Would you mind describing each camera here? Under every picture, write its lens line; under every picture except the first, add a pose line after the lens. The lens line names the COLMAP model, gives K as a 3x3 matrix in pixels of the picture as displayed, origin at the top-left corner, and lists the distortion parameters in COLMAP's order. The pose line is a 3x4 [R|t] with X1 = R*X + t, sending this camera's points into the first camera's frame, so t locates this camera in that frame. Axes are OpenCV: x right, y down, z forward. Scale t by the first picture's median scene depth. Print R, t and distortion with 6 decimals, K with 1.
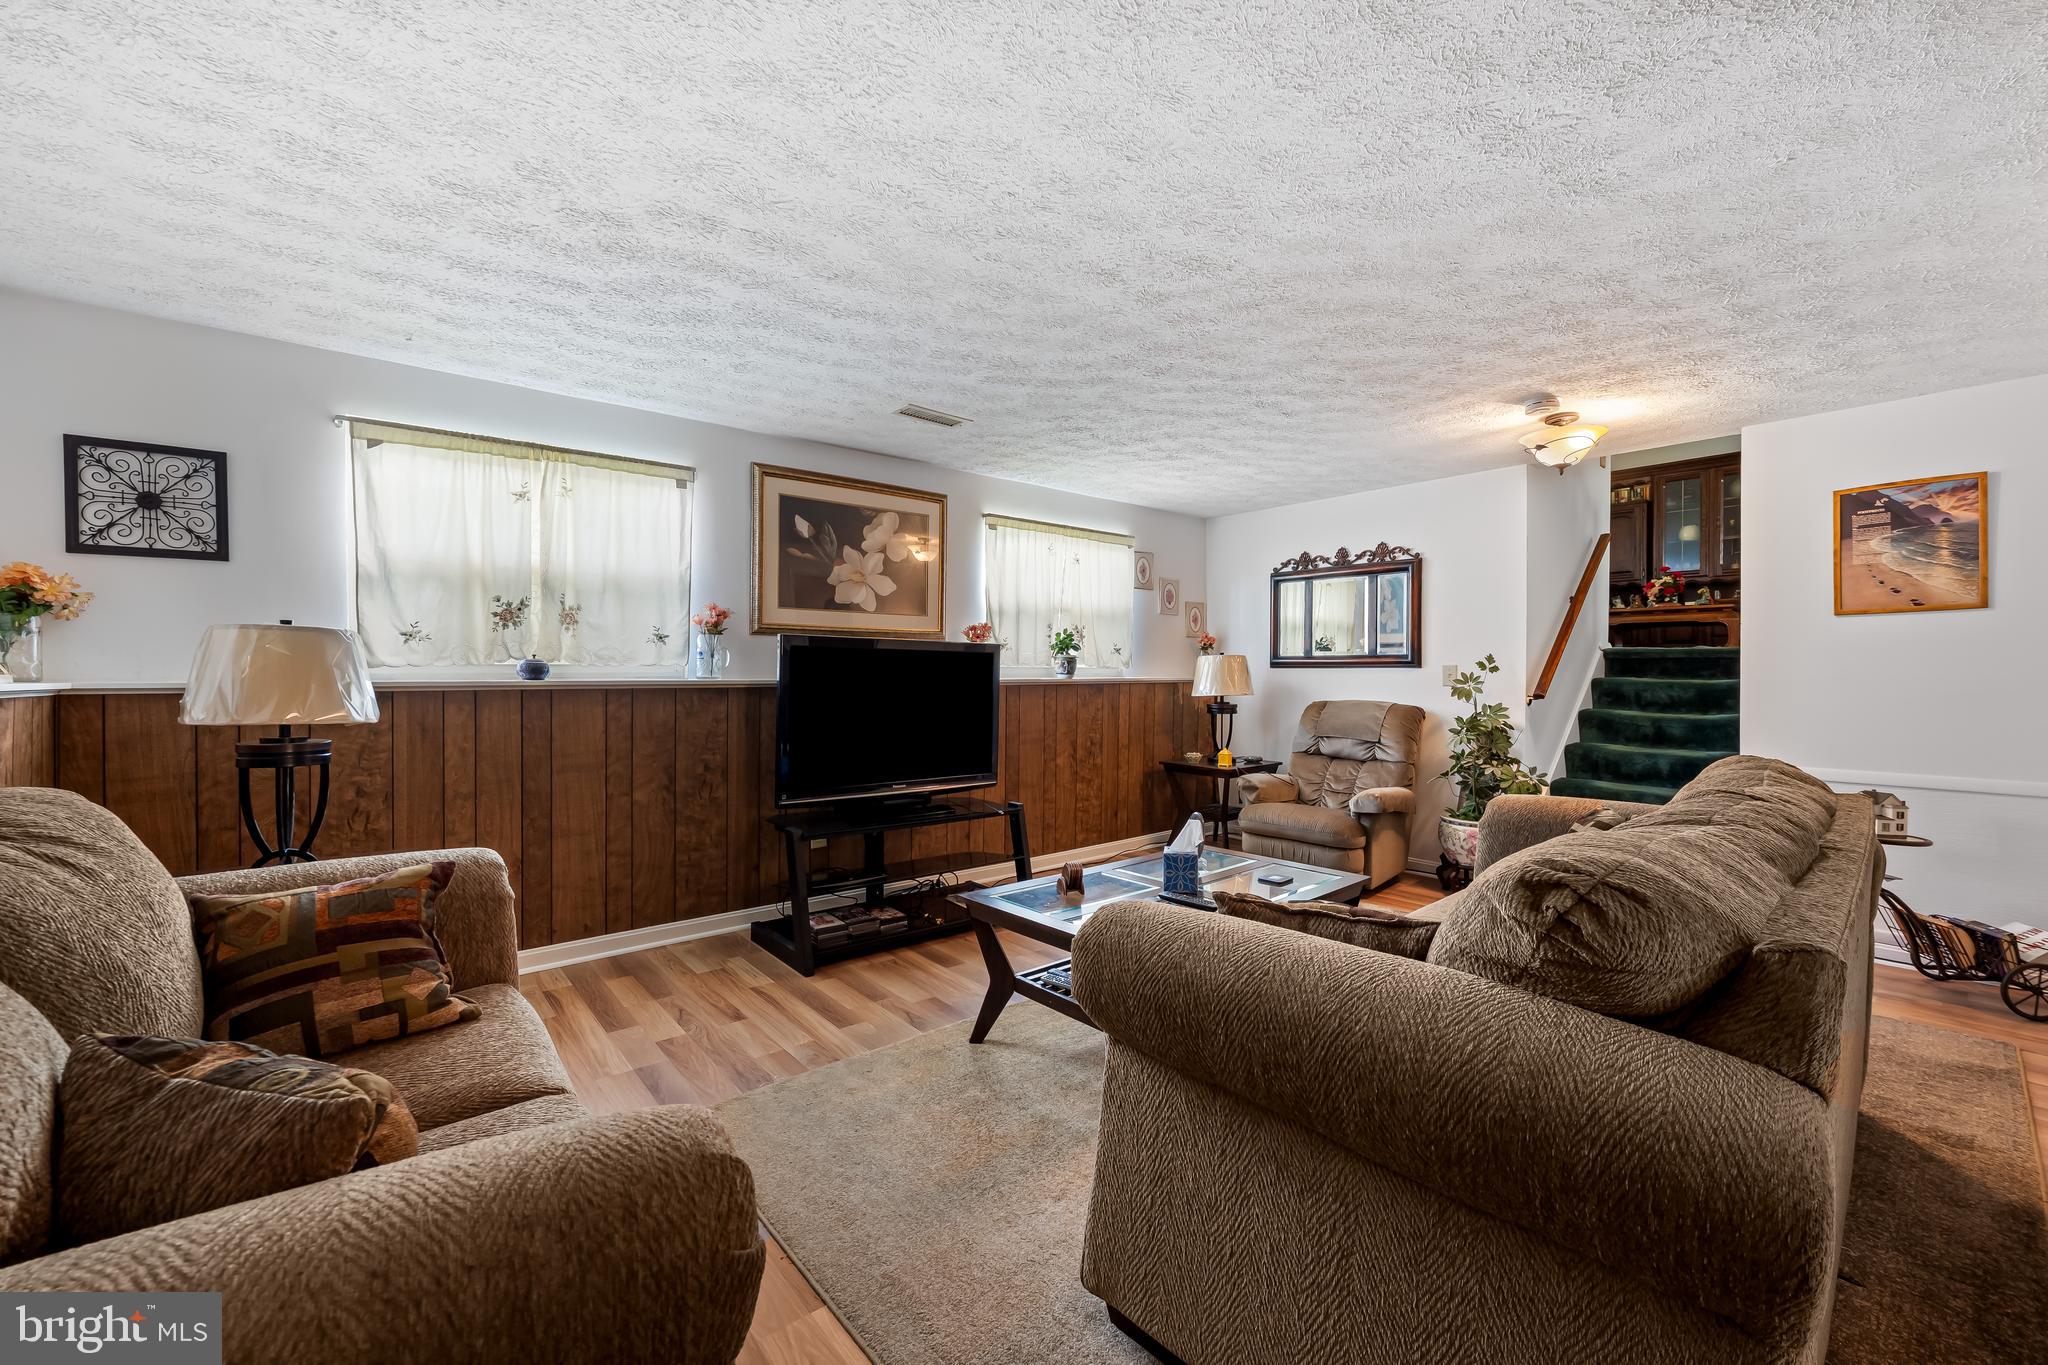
lens RADIAL K [[822.3, 0, 990.8], [0, 822.3, 695.5], [0, 0, 1]] dist [-0.007627, -0.000050]
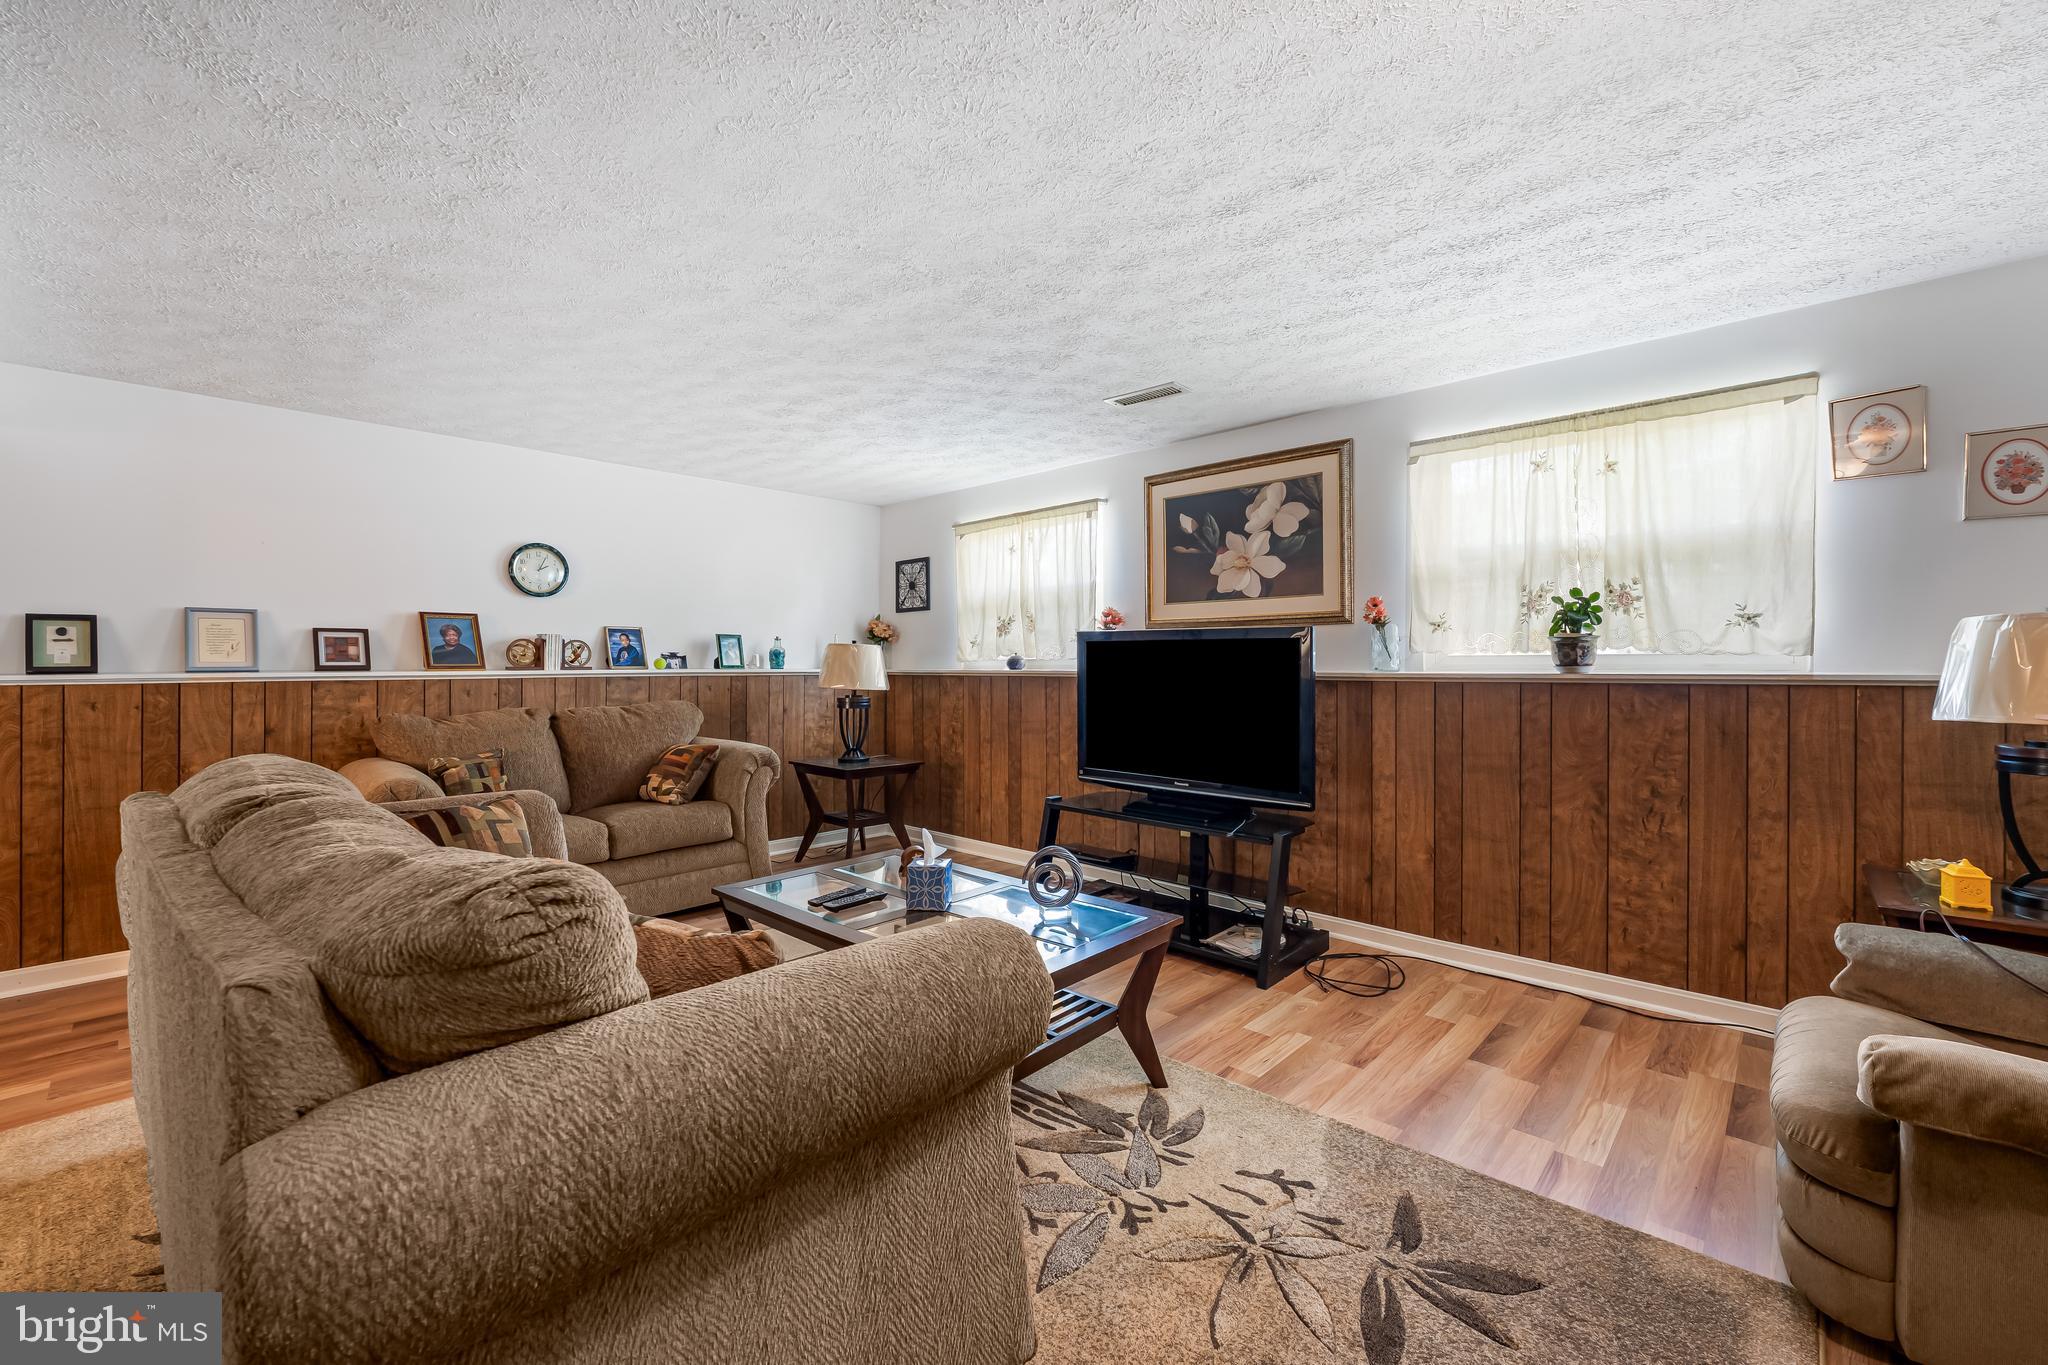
lens RADIAL K [[822.3, 0, 995.4], [0, 822.3, 660.2], [0, 0, 1]] dist [-0.007627, -0.000050]
pose [[0.107906, -0.009569, -0.994115, 0.388022], [-0.031955, 0.999404, -0.013088, -0.006465], [0.993647, 0.033179, 0.107536, 0.332555]]
